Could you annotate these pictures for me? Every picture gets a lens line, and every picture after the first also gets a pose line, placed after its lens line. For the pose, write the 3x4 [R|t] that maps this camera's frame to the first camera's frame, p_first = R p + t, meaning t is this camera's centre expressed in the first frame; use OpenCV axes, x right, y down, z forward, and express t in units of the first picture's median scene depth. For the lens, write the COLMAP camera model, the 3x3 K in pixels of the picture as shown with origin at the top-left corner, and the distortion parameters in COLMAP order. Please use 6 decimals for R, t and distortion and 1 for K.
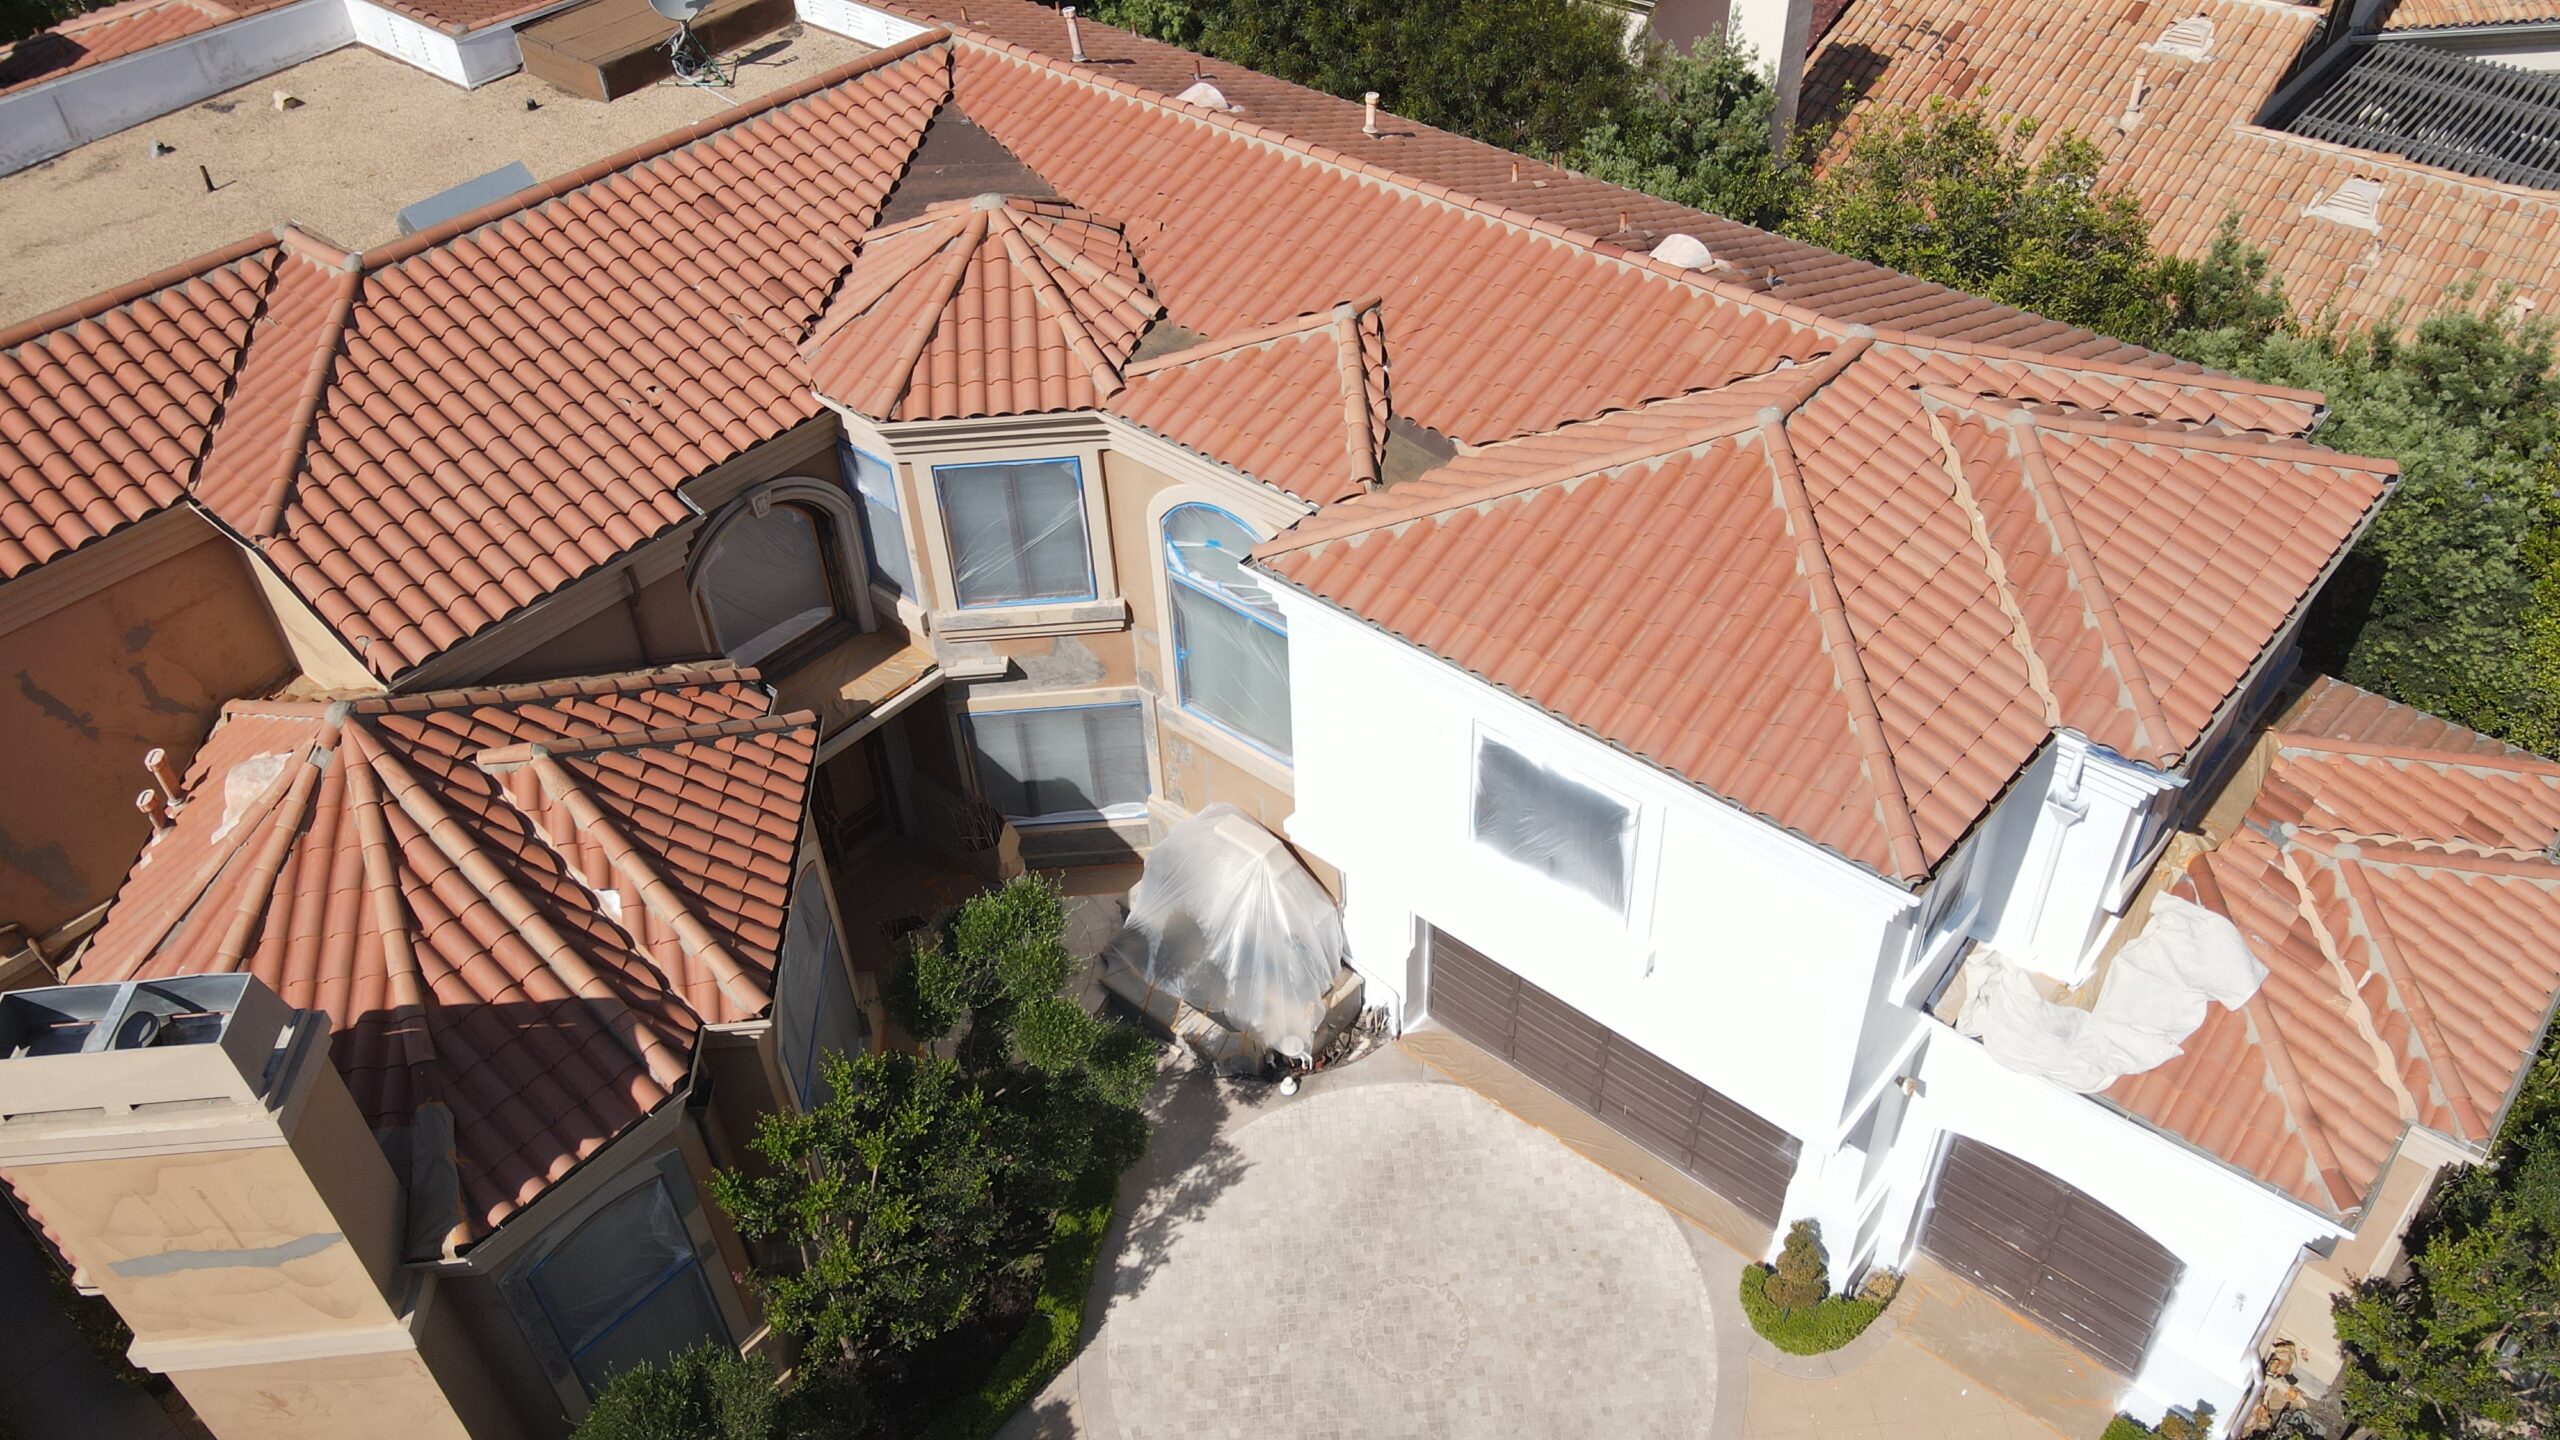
lens RADIAL K [[1895.8, 0, 1310.8], [0, 1895.8, 724.1], [0, 0, 1]] dist [0.001390, 0.010791]
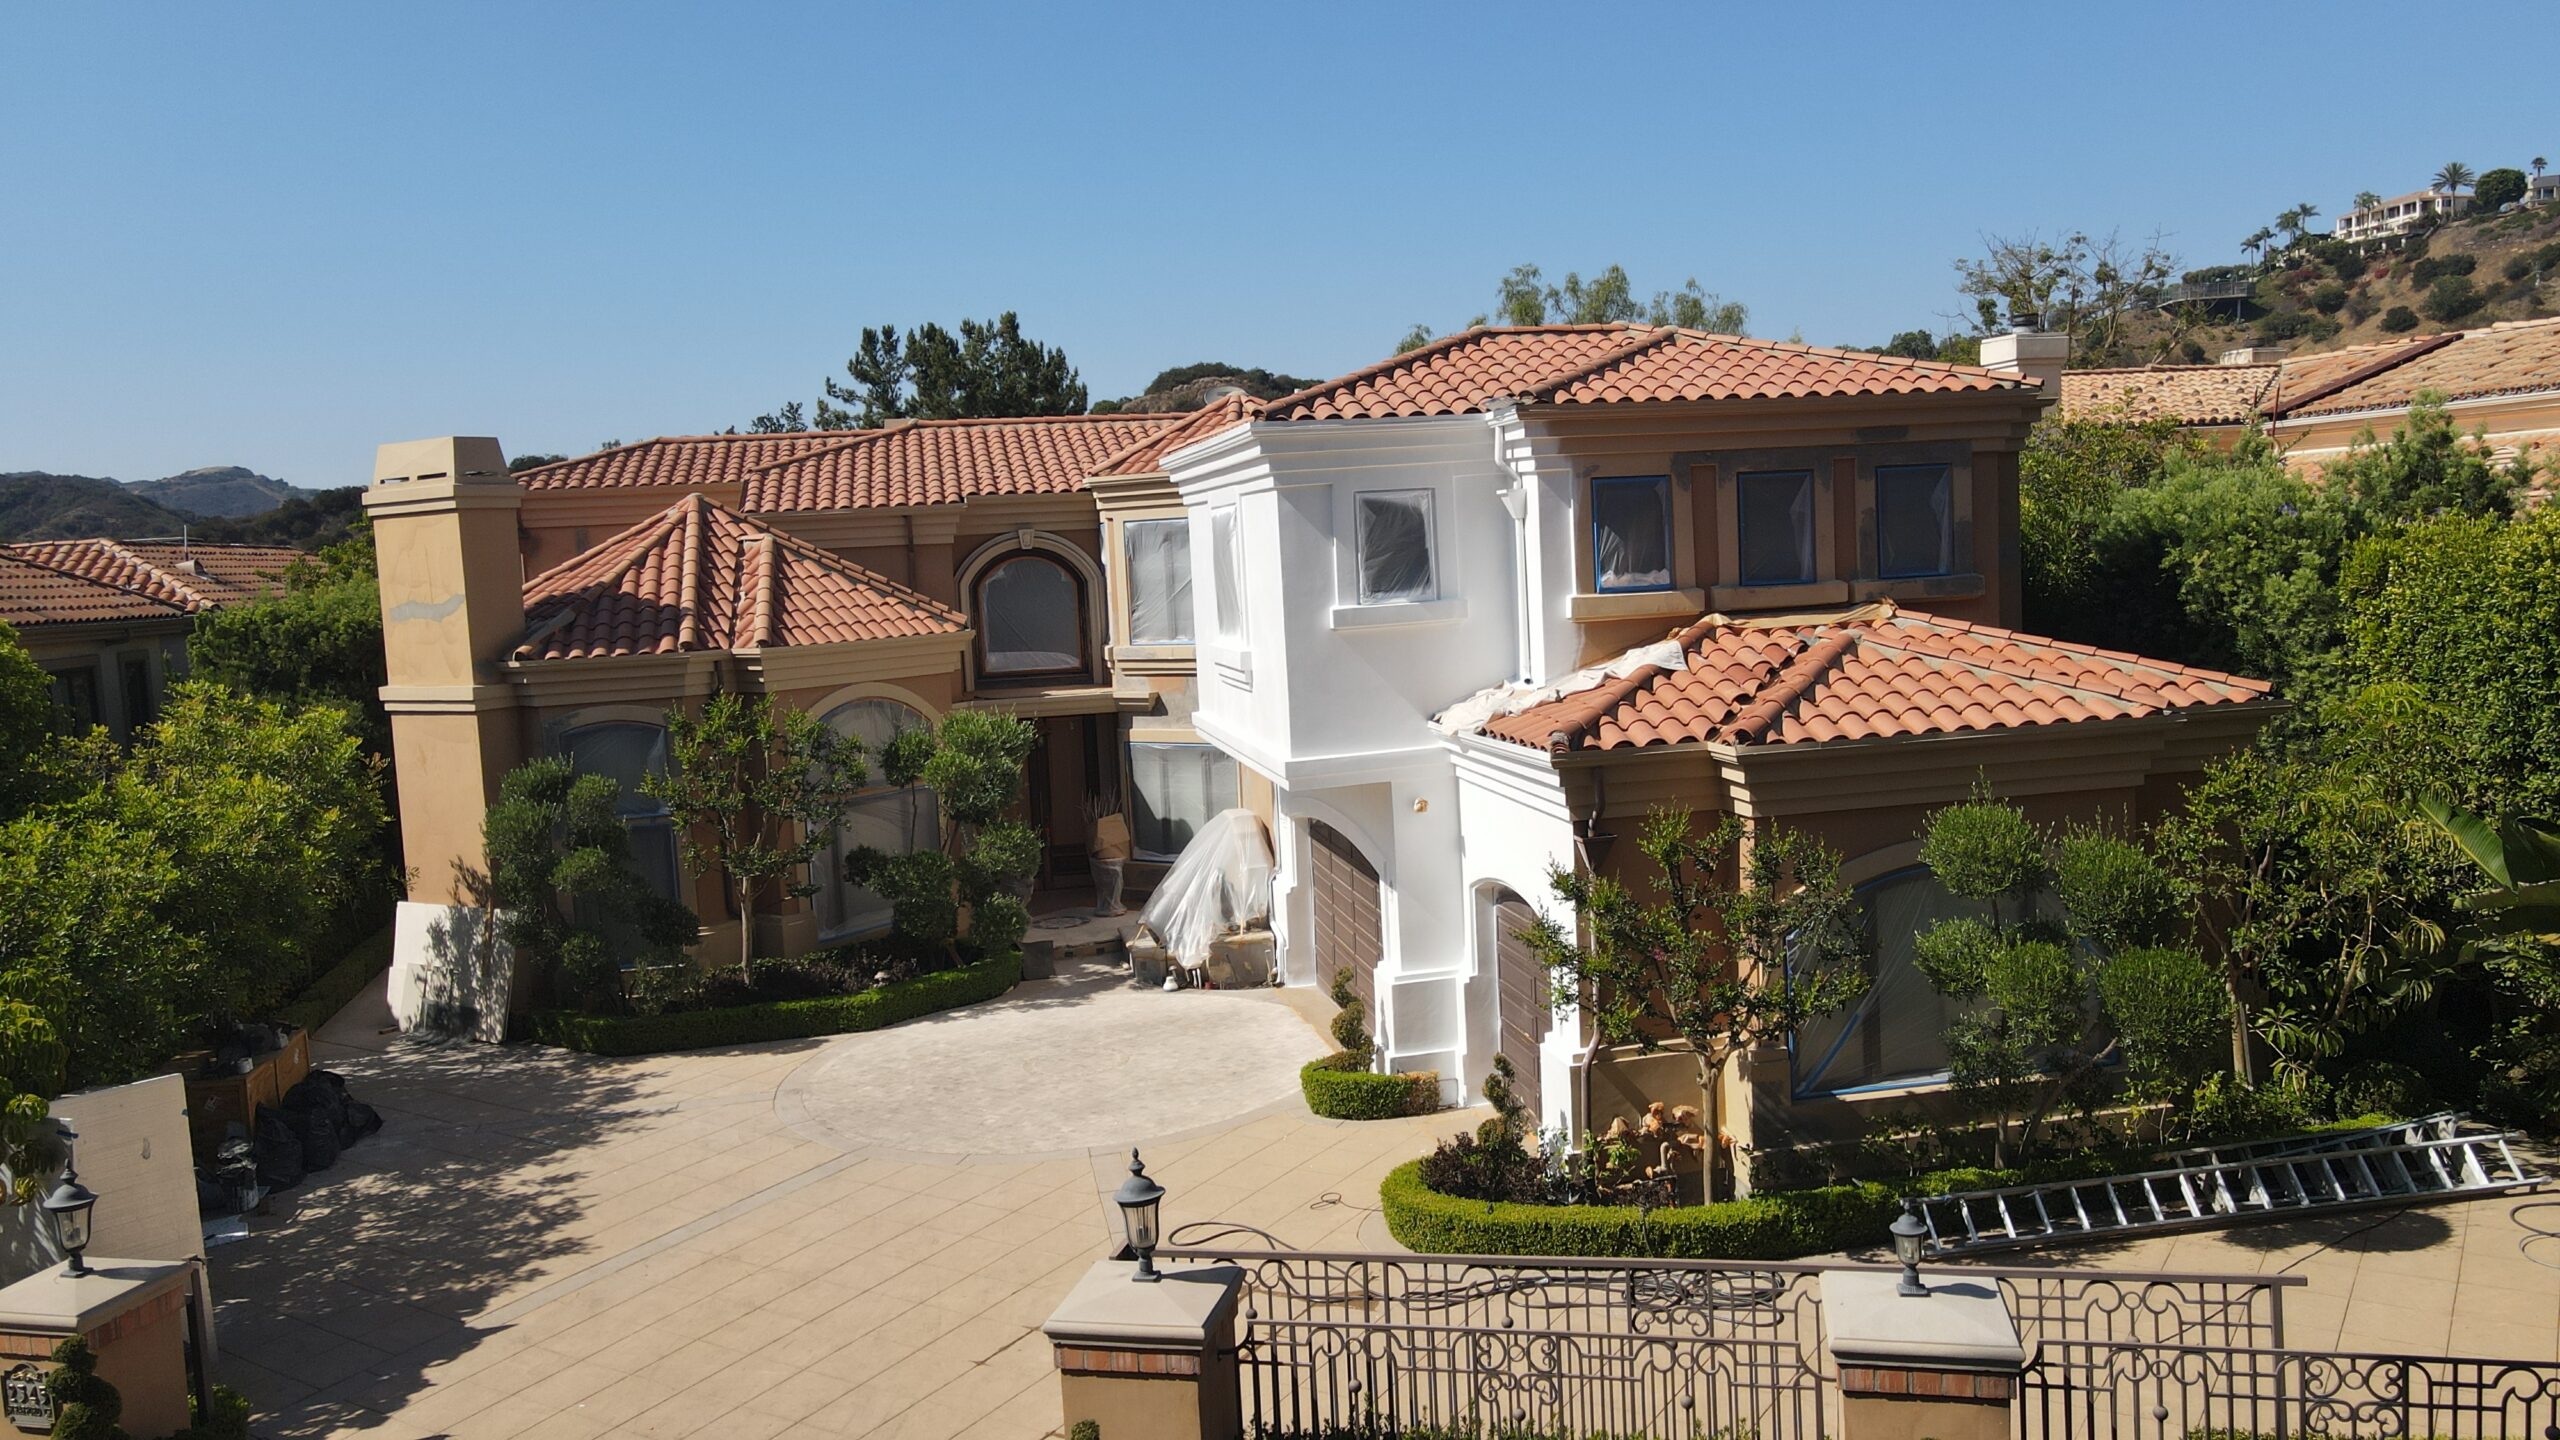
lens RADIAL K [[1895.8, 0, 1310.8], [0, 1895.8, 724.1], [0, 0, 1]] dist [0.001390, 0.010791]
pose [[0.796039, 0.050596, -0.603126, 0.740363], [-0.382144, 0.814768, -0.436025, 0.528759], [0.469347, 0.577575, 0.667923, 0.178389]]
